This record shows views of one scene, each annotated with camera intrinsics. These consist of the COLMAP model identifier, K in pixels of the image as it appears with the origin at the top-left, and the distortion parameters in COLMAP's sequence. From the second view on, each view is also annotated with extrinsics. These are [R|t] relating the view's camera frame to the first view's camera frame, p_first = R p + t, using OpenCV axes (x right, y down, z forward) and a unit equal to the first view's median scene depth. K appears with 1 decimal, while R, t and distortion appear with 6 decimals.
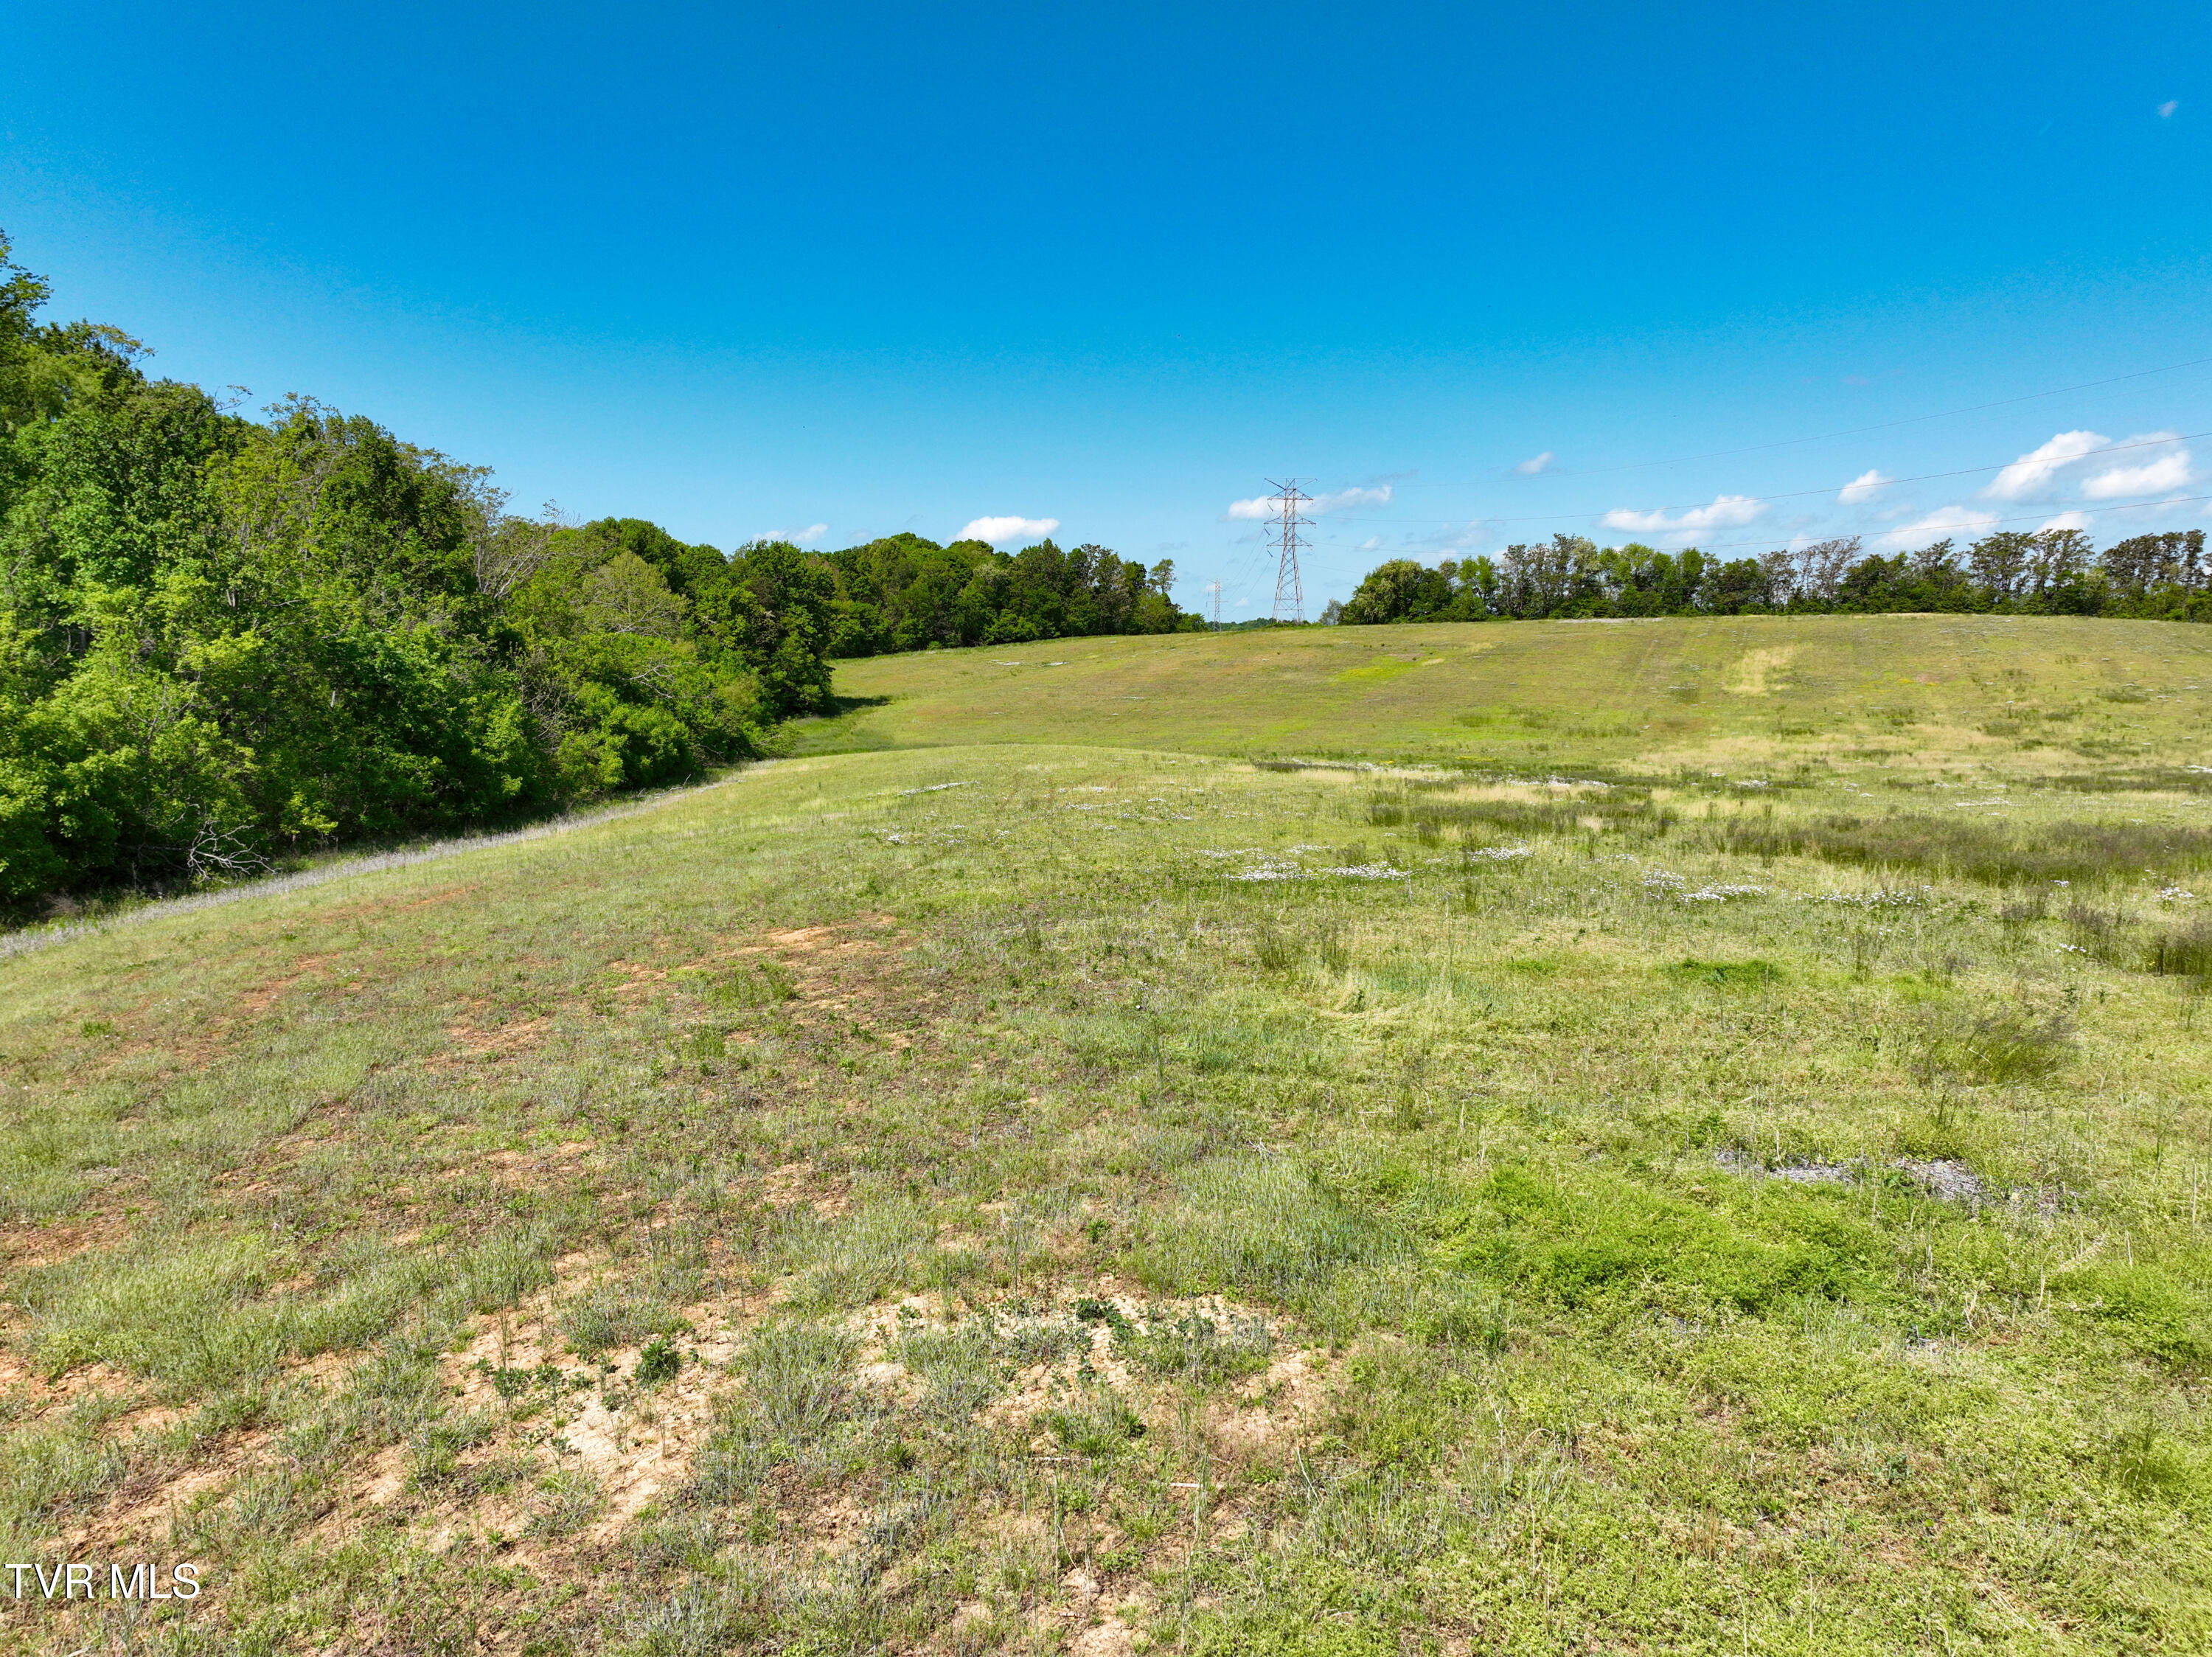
lens RADIAL K [[1564.1, 0, 1116.5], [0, 1564.1, 834.8], [0, 0, 1]] dist [0.004607, 0.033778]
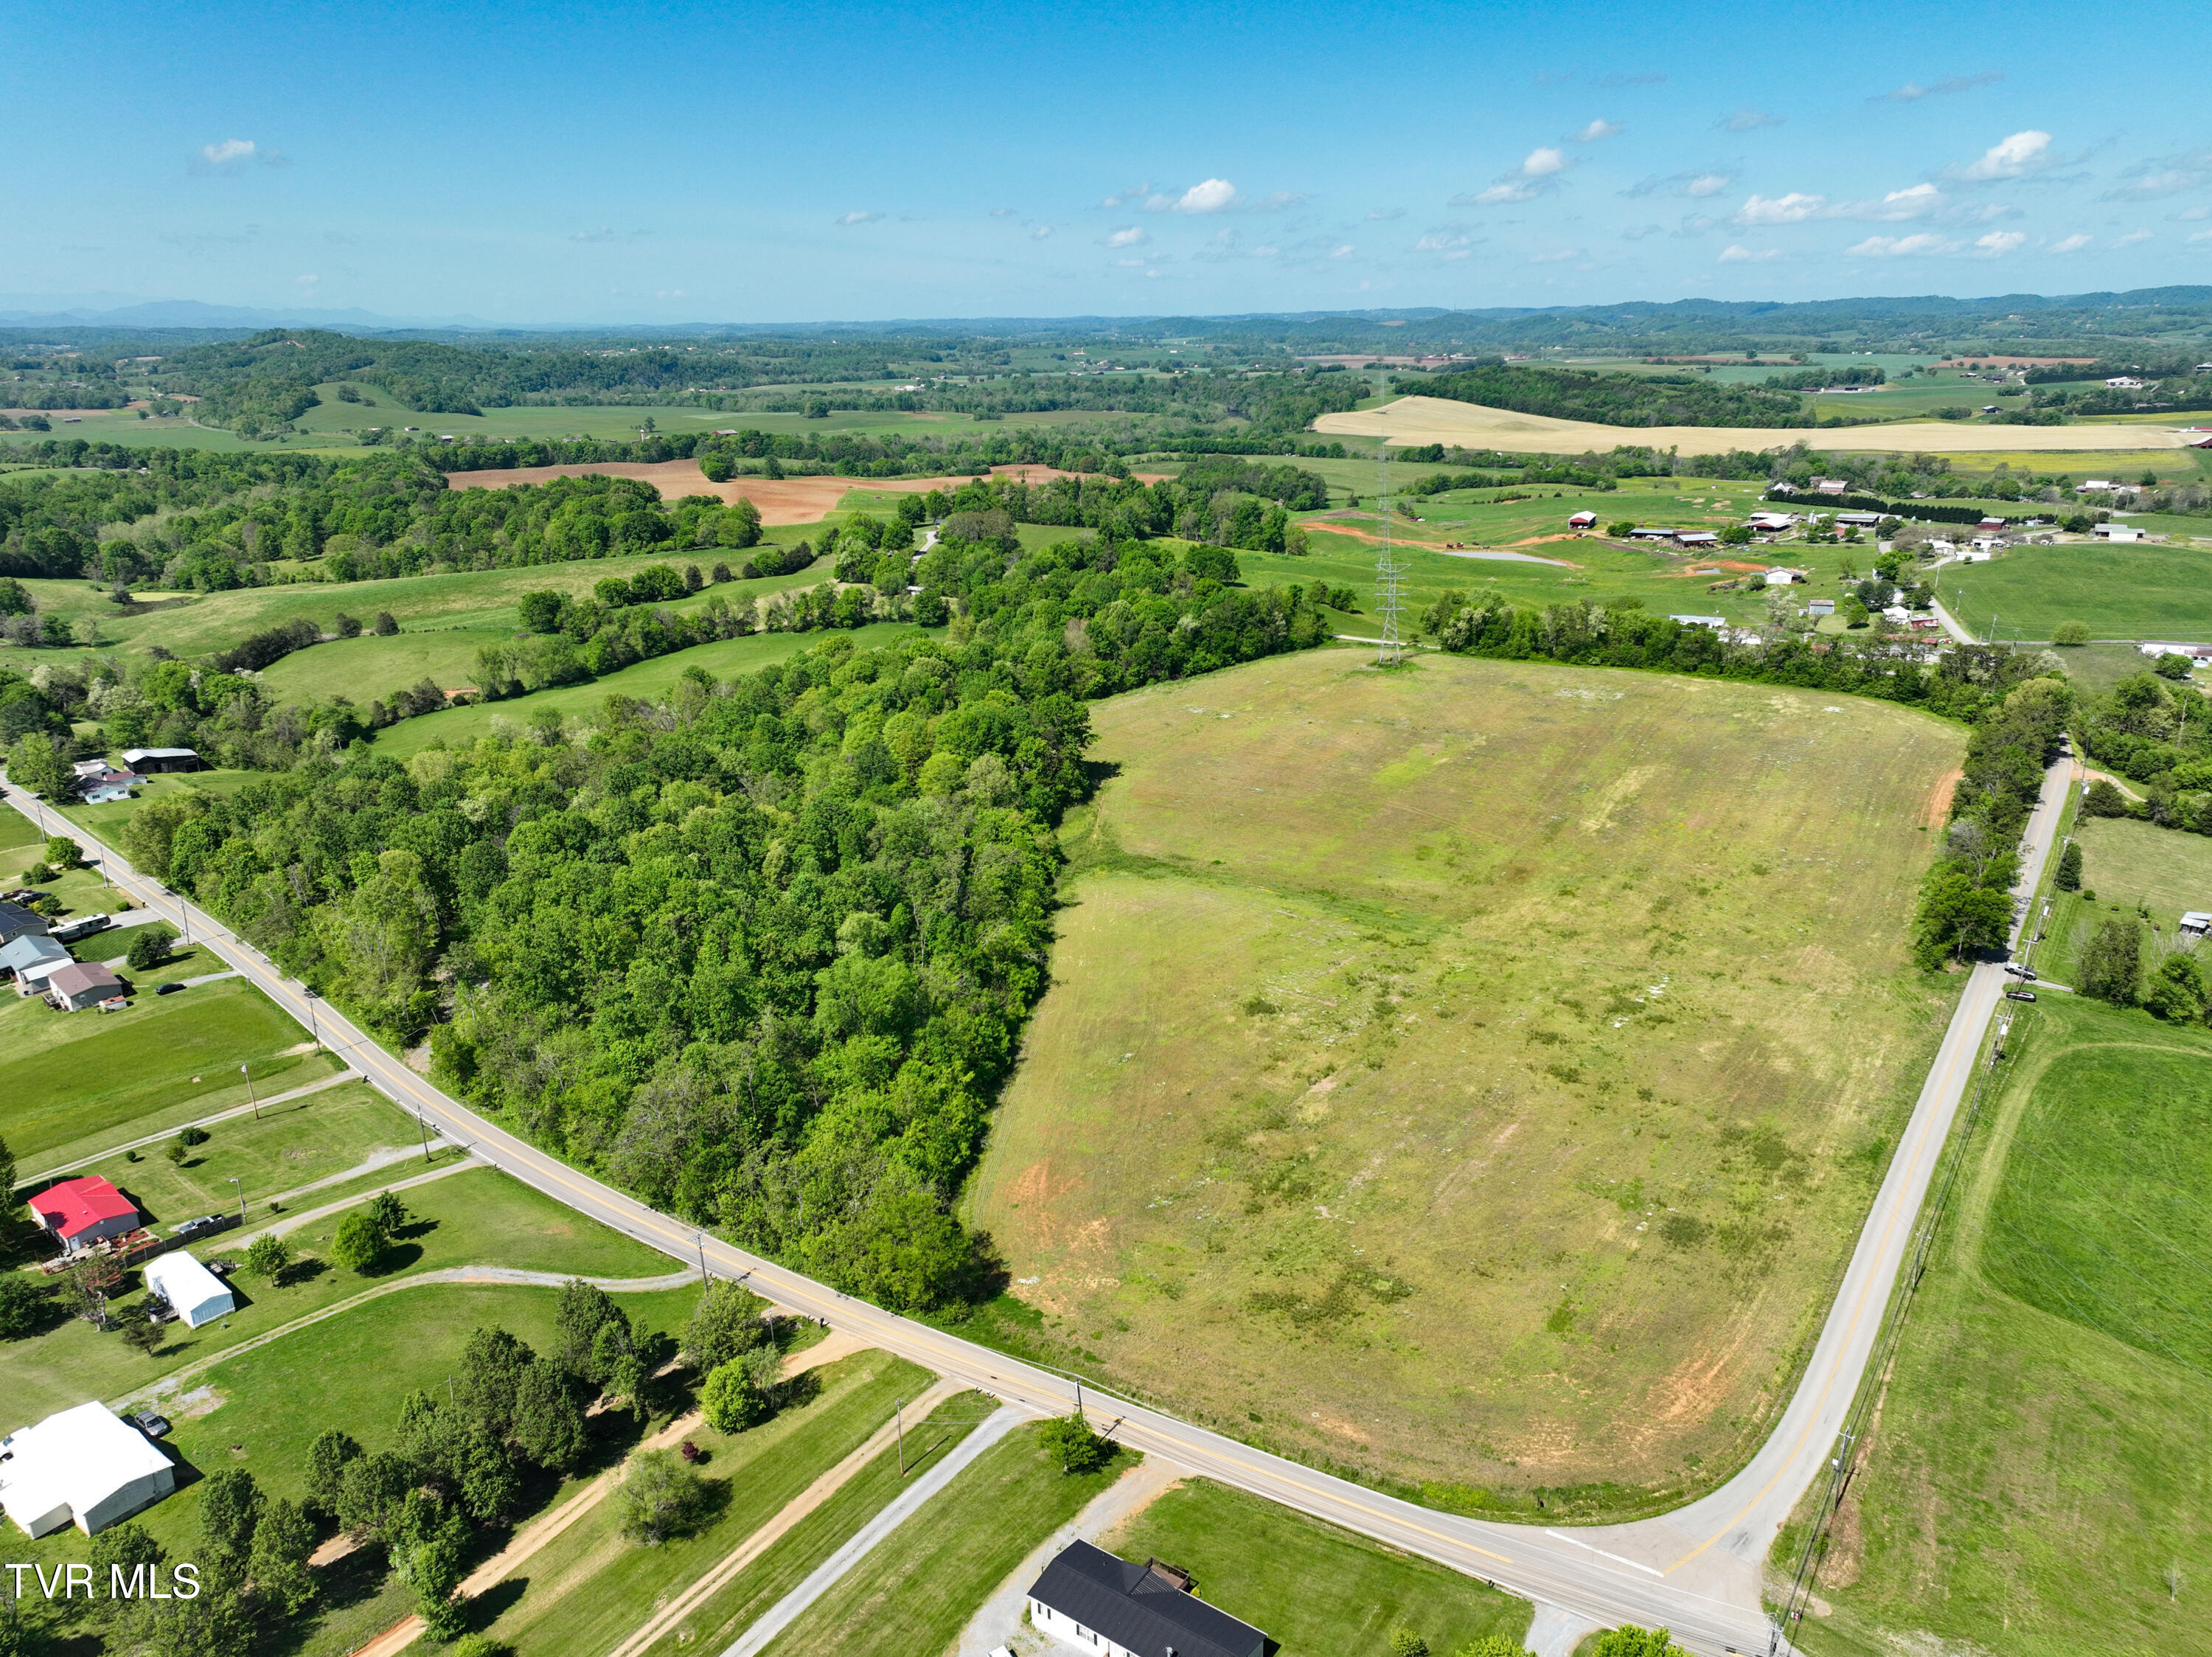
lens RADIAL K [[1564.1, 0, 1103.4], [0, 1564.1, 829.8], [0, 0, 1]] dist [0.004607, 0.033778]
pose [[0.986656, 0.039185, -0.158035, 0.087615], [-0.006626, 0.979469, 0.201488, -0.289071], [0.162686, -0.197752, 0.966658, -0.533855]]
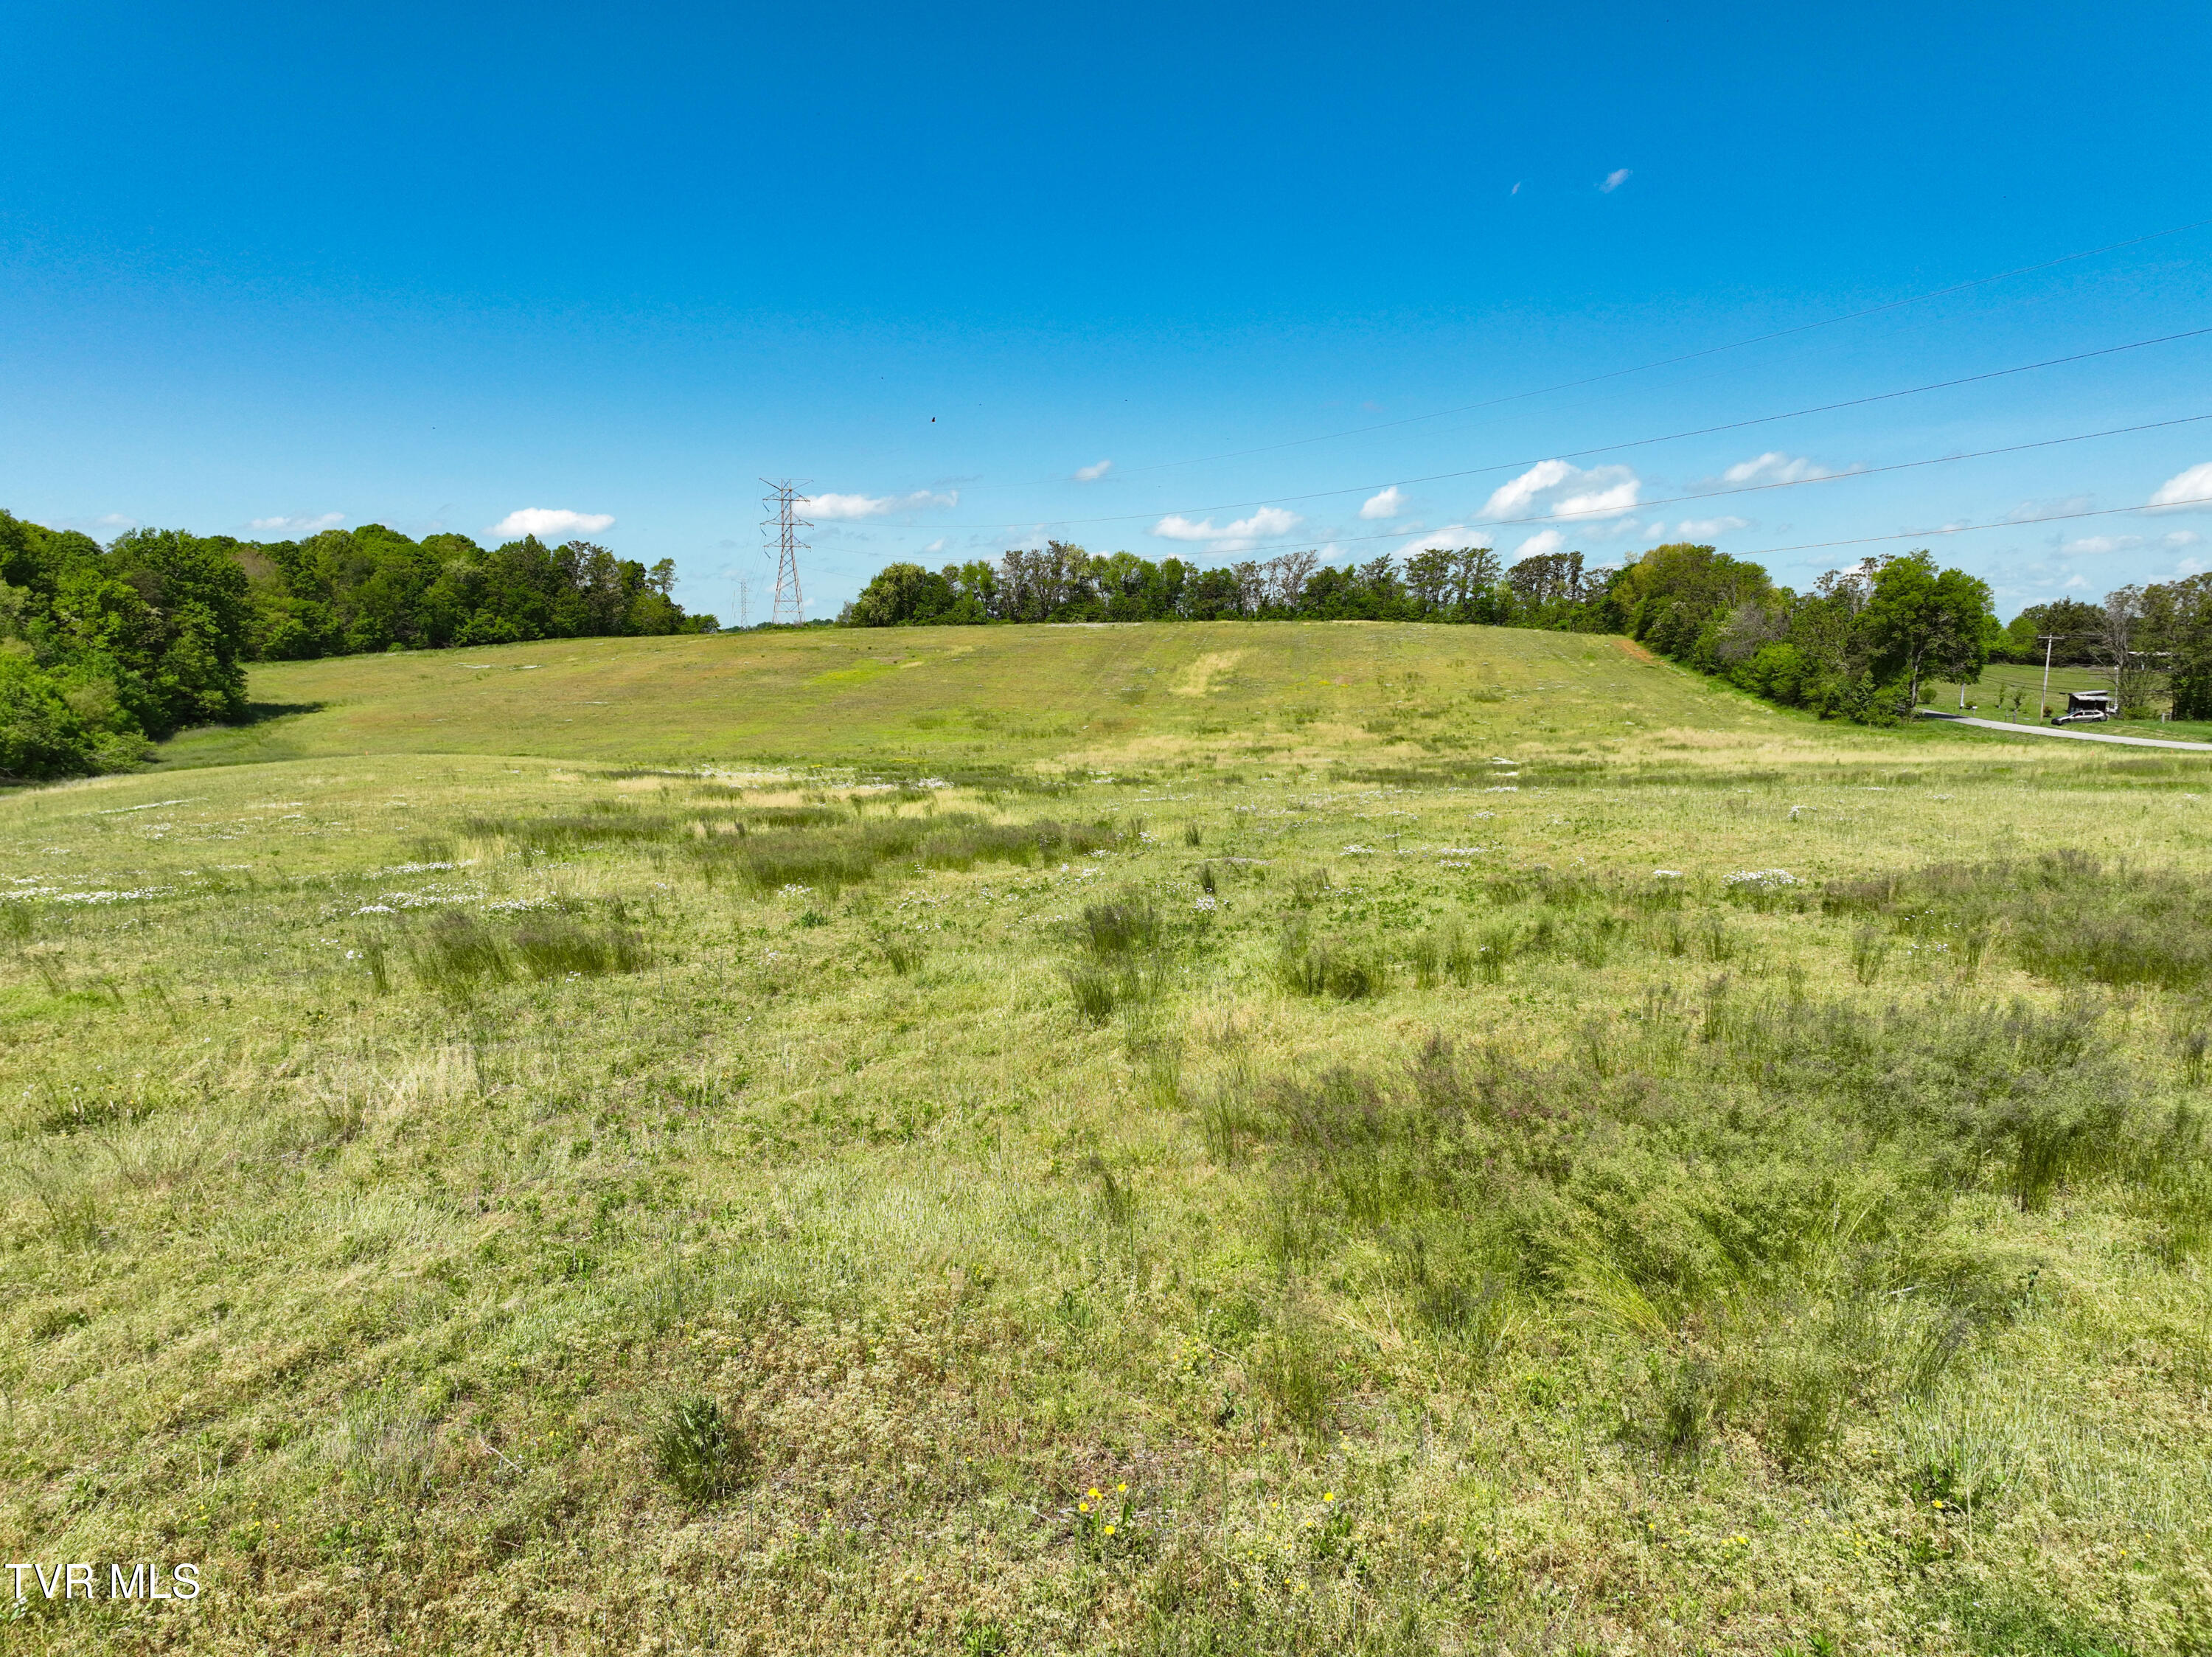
lens RADIAL K [[1564.1, 0, 1118.4], [0, 1564.1, 834.6], [0, 0, 1]] dist [0.004607, 0.033778]
pose [[0.963169, -0.029823, 0.267239, 0.044255], [0.030056, 0.999543, 0.003219, 0.000197], [-0.267213, 0.004932, 0.963625, -0.010072]]
